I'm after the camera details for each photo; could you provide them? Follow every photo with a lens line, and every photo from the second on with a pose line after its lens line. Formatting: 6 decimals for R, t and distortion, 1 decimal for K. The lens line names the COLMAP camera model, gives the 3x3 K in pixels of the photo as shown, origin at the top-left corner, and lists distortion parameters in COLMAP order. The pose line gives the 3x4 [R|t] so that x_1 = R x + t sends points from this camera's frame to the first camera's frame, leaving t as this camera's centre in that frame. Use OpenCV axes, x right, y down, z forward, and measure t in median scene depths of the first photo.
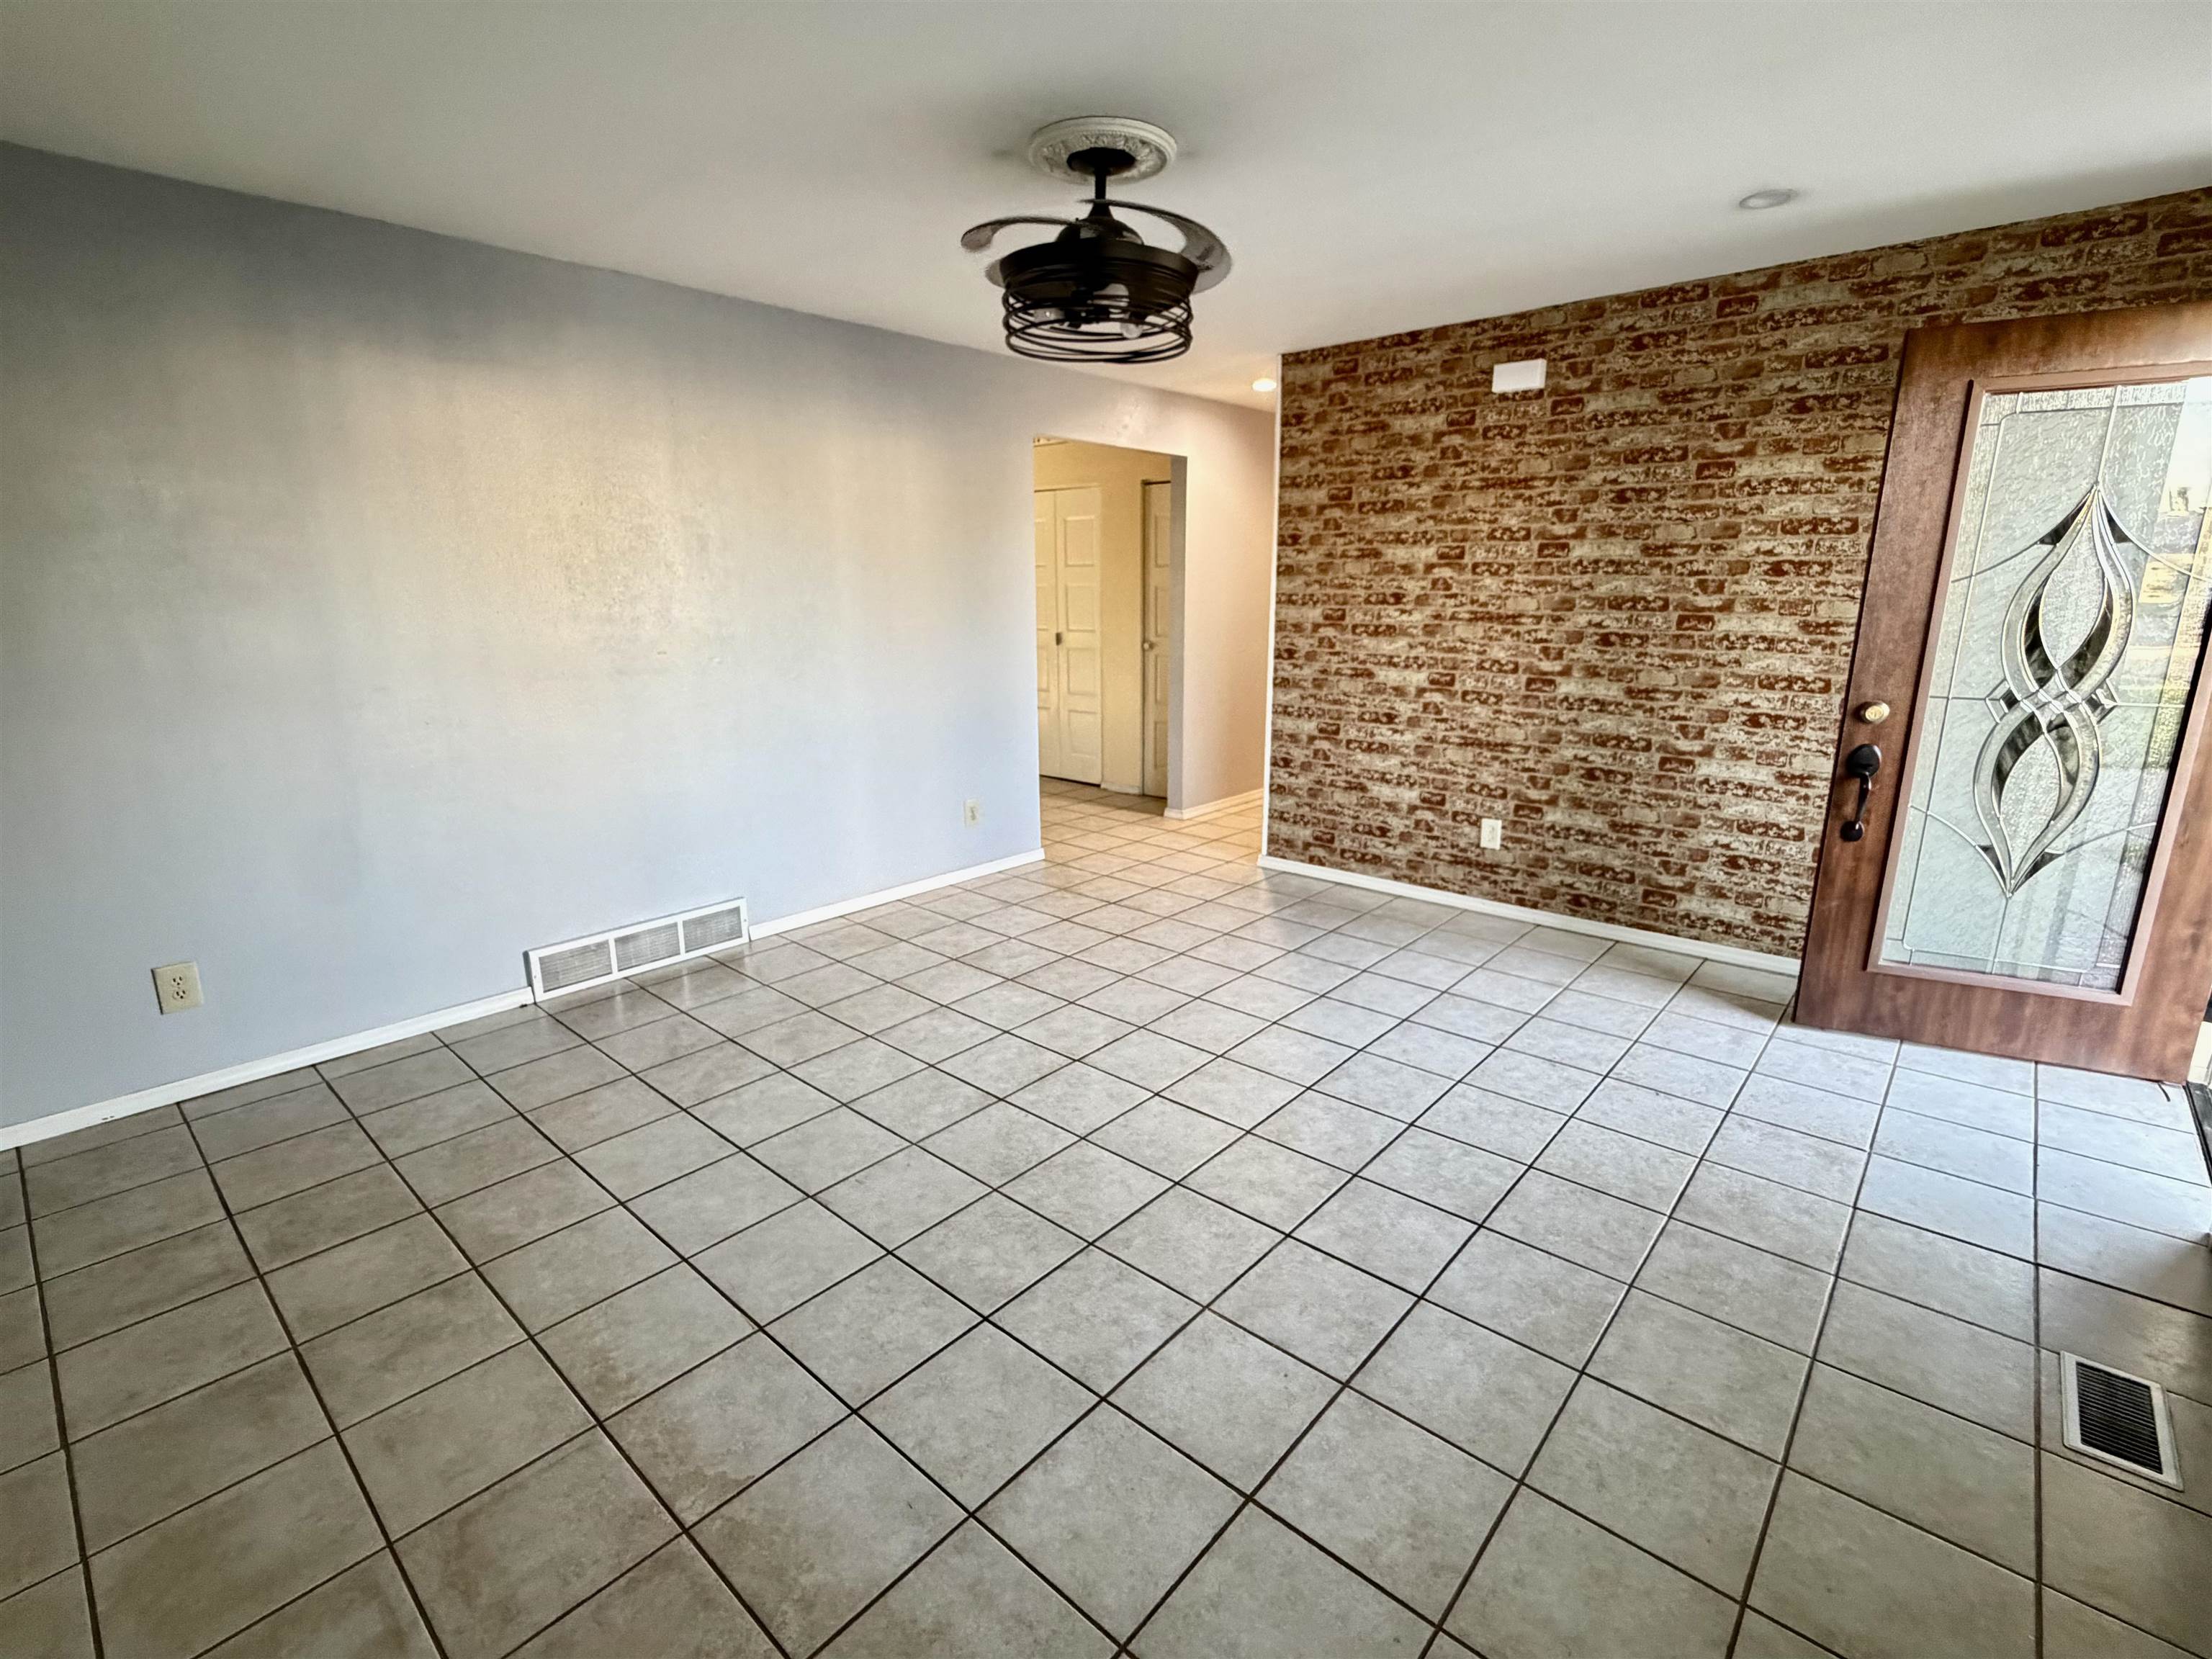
lens RADIAL K [[1021.4, 0, 1098.7], [0, 1021.4, 827.3], [0, 0, 1]] dist [0.001292, 0.000123]
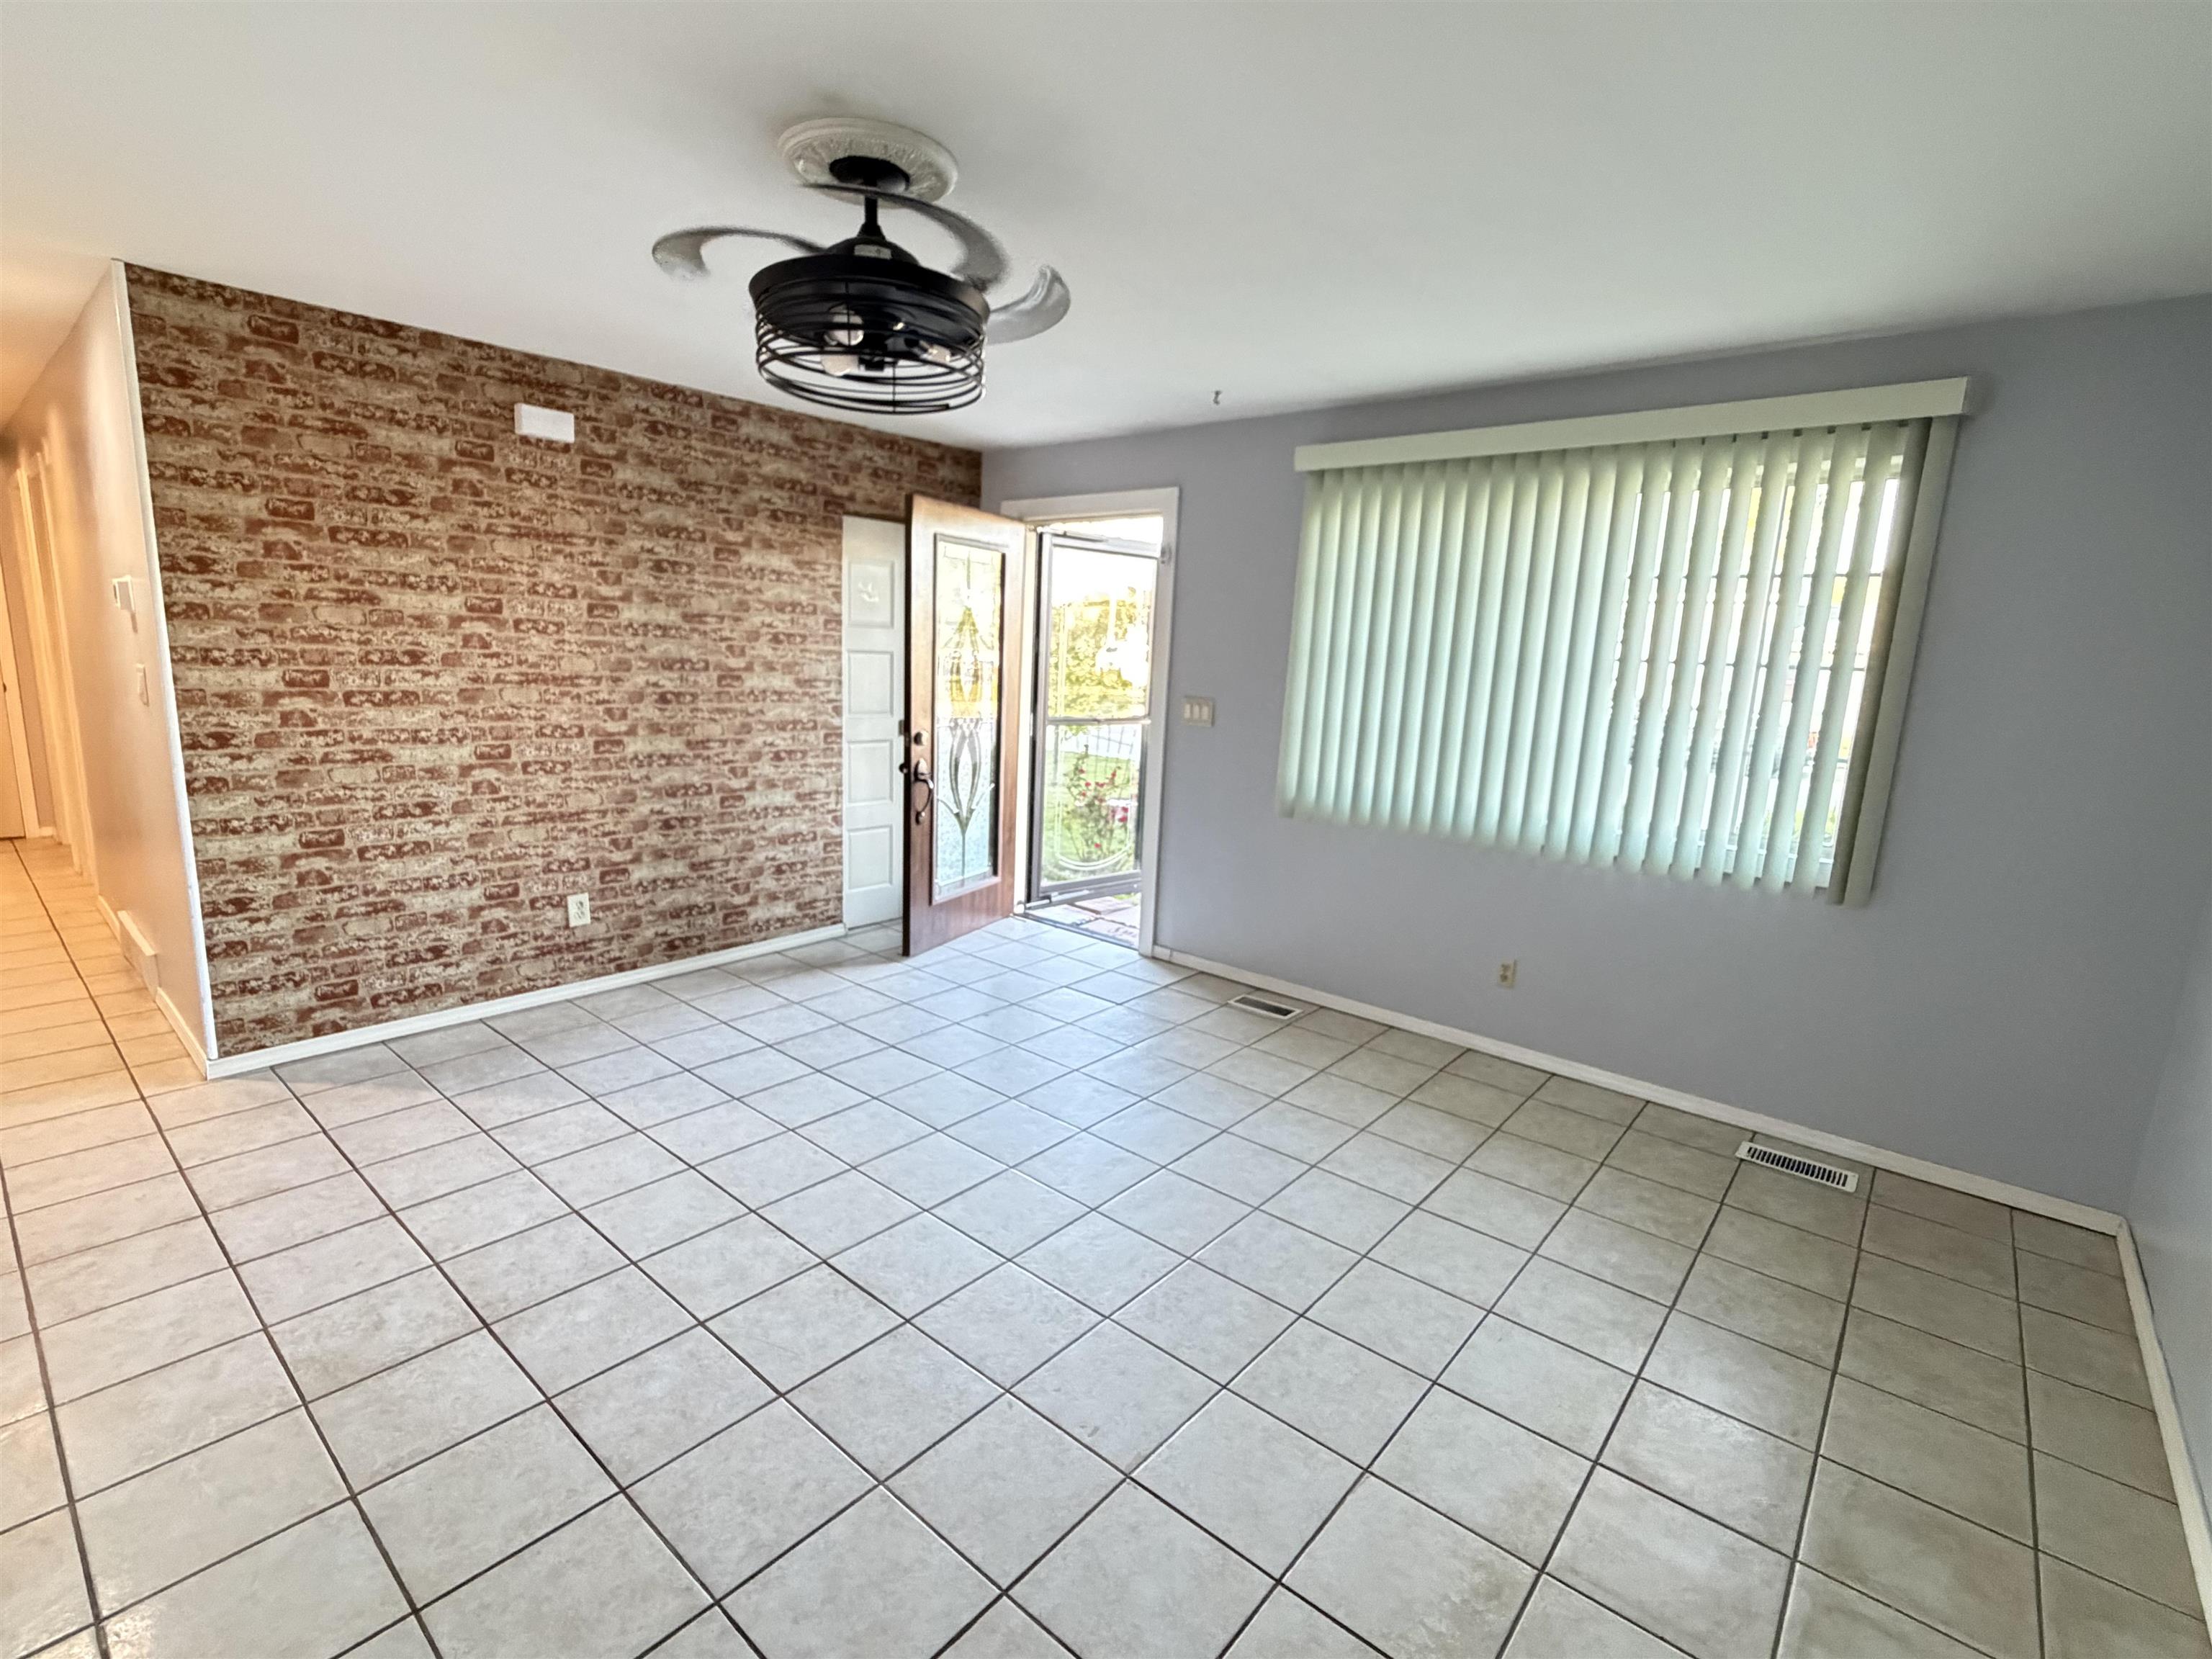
lens RADIAL K [[1021.4, 0, 1089.0], [0, 1021.4, 830.6], [0, 0, 1]] dist [0.001292, 0.000123]
pose [[-0.017546, -0.170731, 0.985161, -0.556009], [0.198643, 0.965076, 0.170788, -0.137121], [-0.979915, 0.198692, 0.016981, 0.546811]]
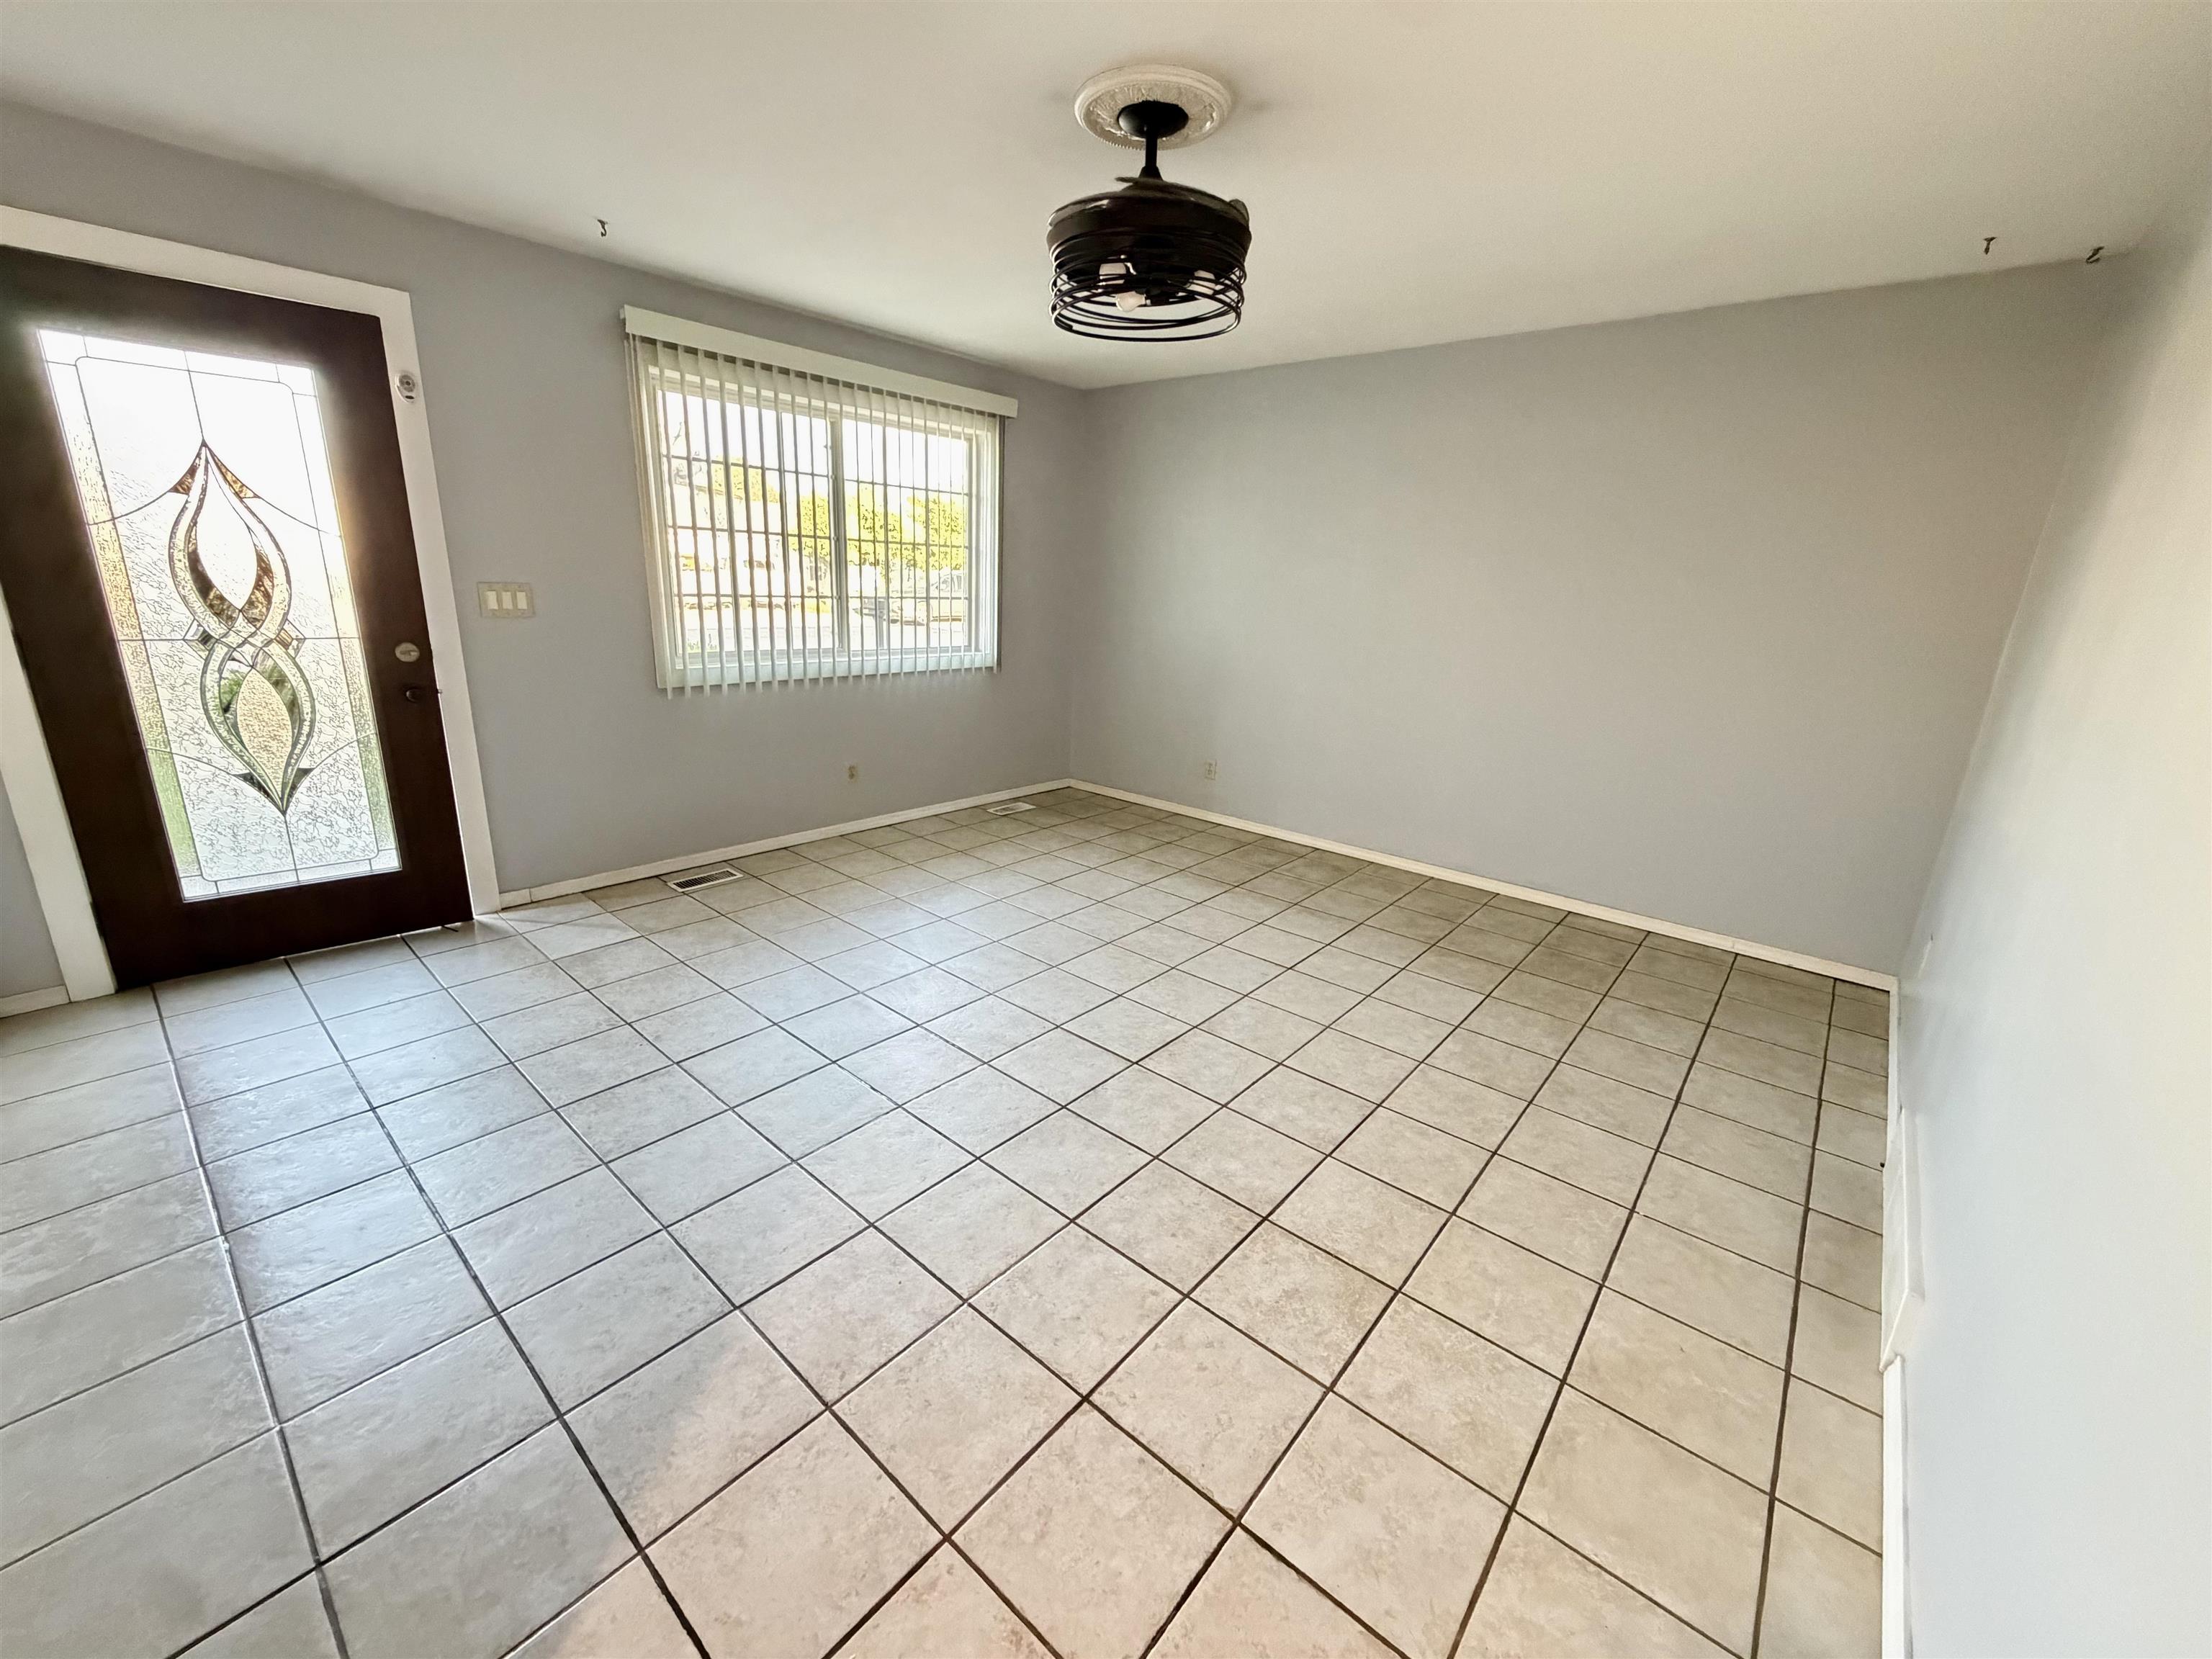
lens RADIAL K [[882.2, 0, 1103.4], [0, 882.2, 833.0], [0, 0, 1]] dist [0.003998, 0.000704]
pose [[-0.999039, -0.028515, -0.033282, 0.032235], [-0.041420, 0.862493, 0.504371, -0.289920], [0.014323, 0.505265, -0.862845, 1.218752]]
